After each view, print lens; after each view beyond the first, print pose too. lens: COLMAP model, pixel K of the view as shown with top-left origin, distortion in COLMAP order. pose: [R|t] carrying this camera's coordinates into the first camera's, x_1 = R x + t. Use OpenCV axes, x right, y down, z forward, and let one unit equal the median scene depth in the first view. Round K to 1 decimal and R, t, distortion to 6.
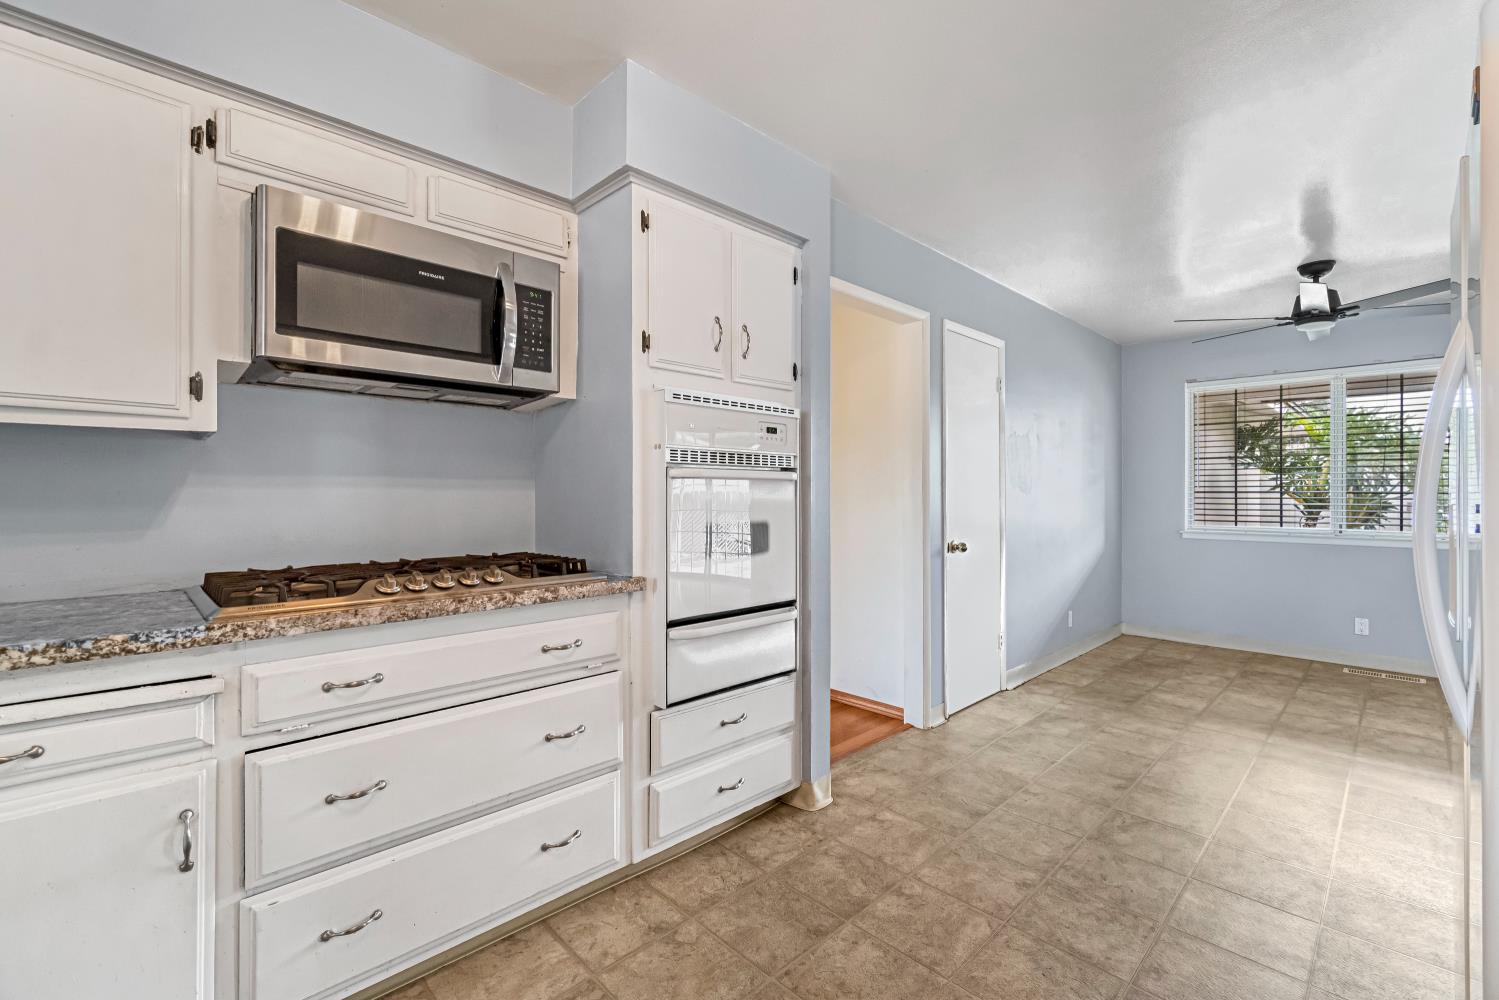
lens RADIAL K [[657.8, 0, 756.5], [0, 657.8, 476.5], [0, 0, 1]] dist [0.000913, 0.000268]
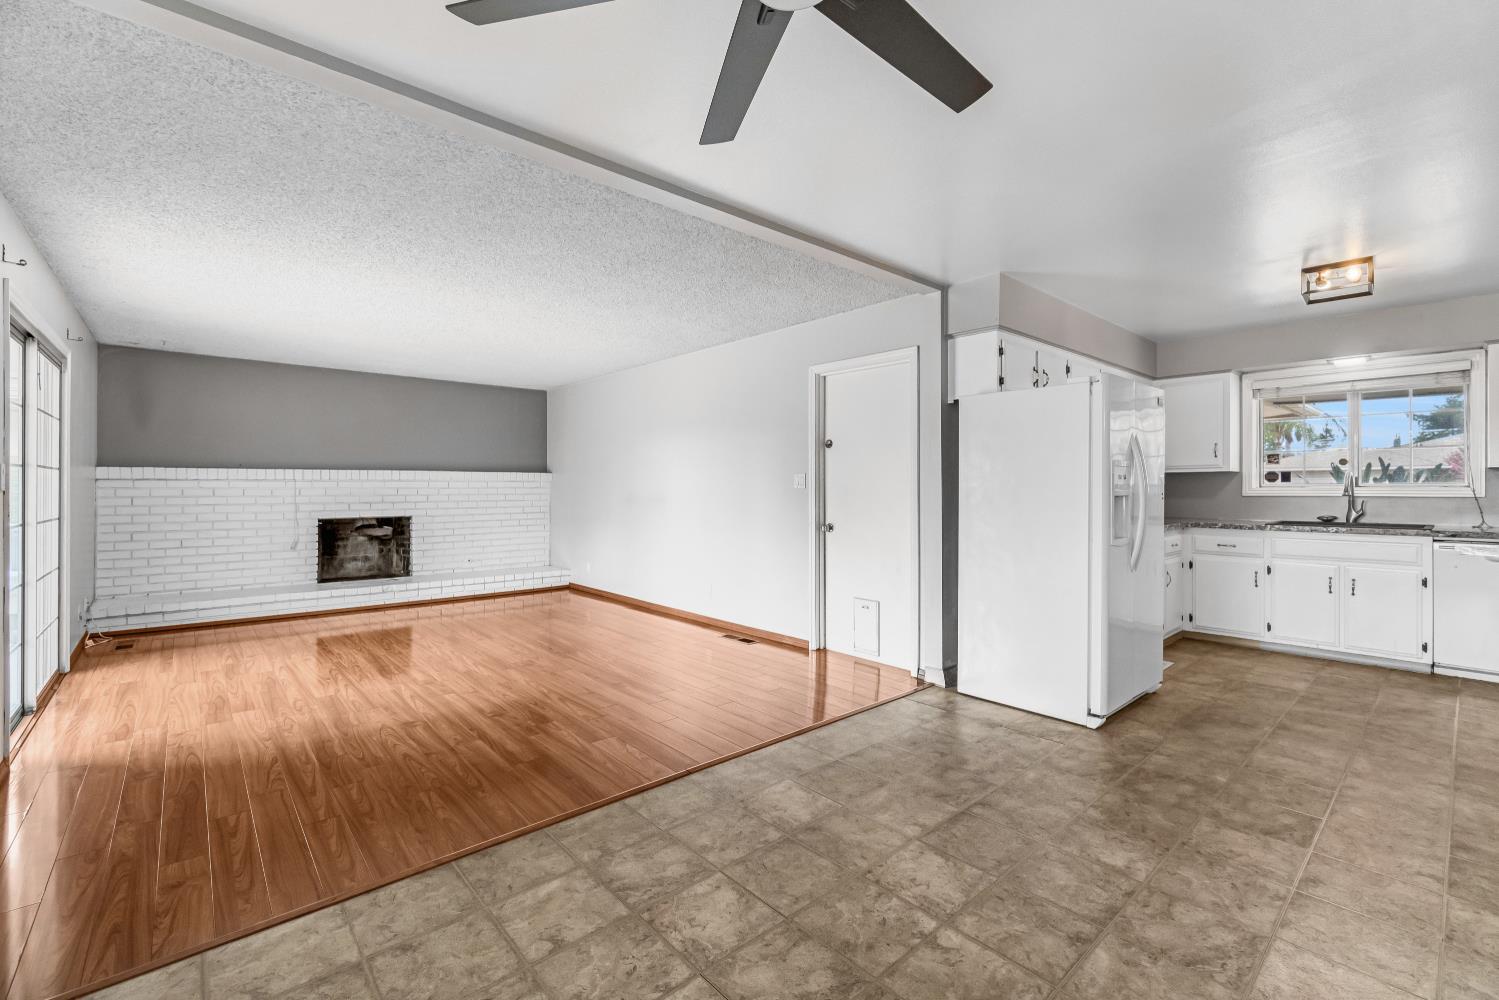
lens RADIAL K [[648.1, 0, 751.0], [0, 648.1, 486.4], [0, 0, 1]] dist [-0.002741, 0.000077]
pose [[-0.998225, -0.001933, 0.059526, 0.848080], [-0.003497, 0.999651, -0.026176, 0.027247], [-0.059455, -0.026338, -0.997883, 1.315401]]
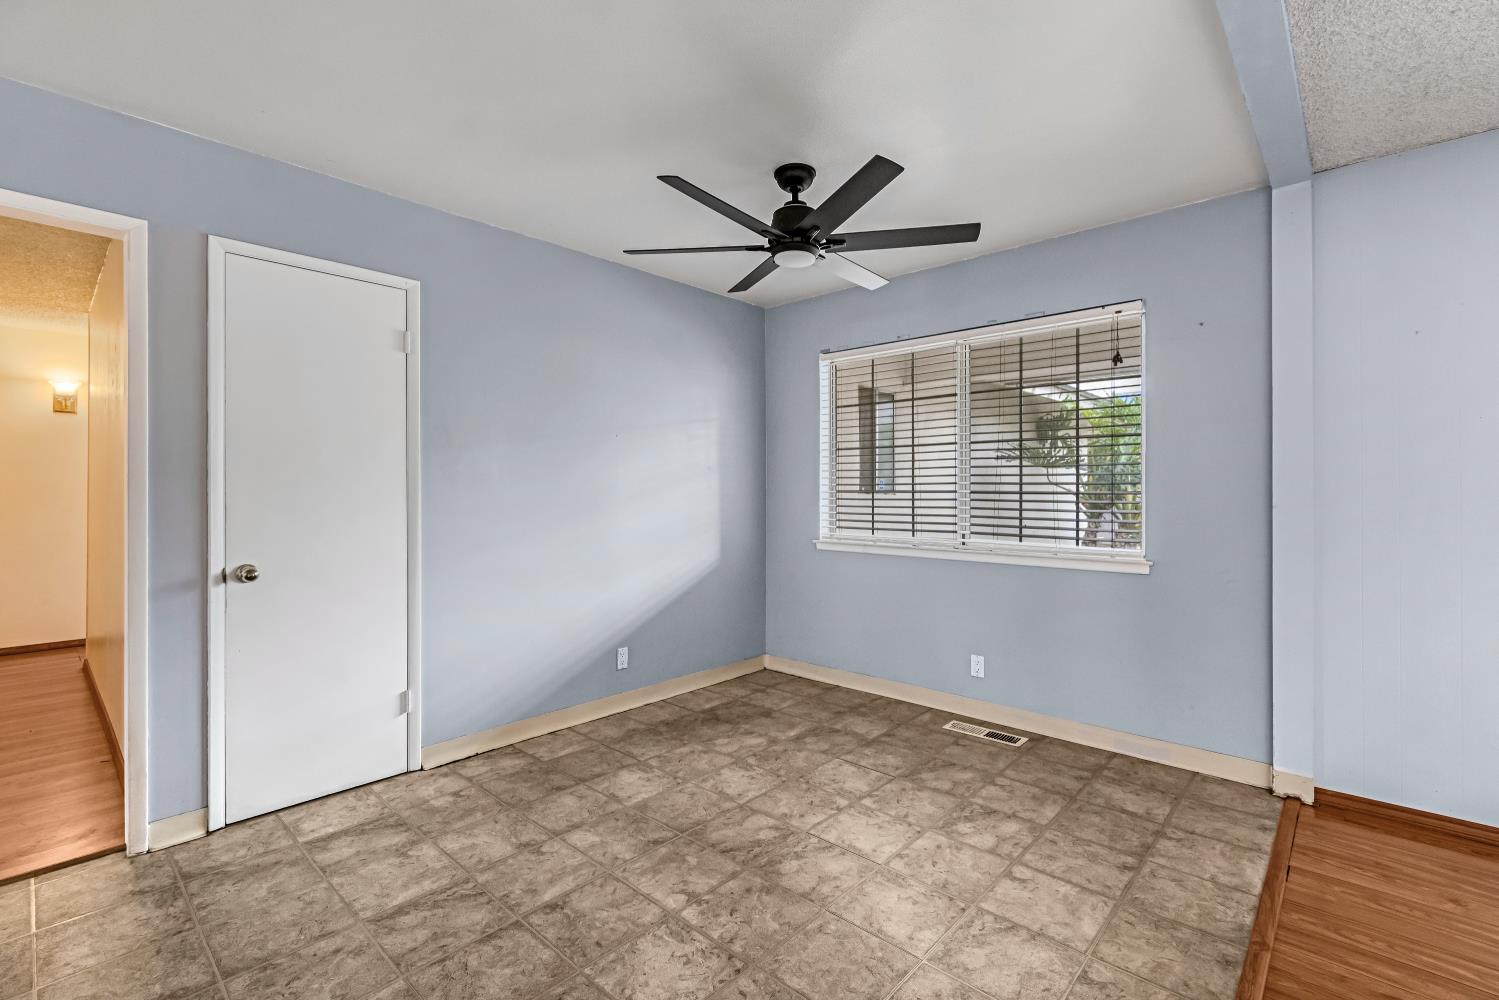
lens RADIAL K [[666.3, 0, 748.4], [0, 666.3, 488.3], [0, 0, 1]] dist [-0.001452, -0.000012]
pose [[0.999192, -0.002158, 0.040136, 0.767779], [0.001320, 0.999781, 0.020889, 0.003133], [-0.040172, -0.020819, 0.998976, 0.288567]]
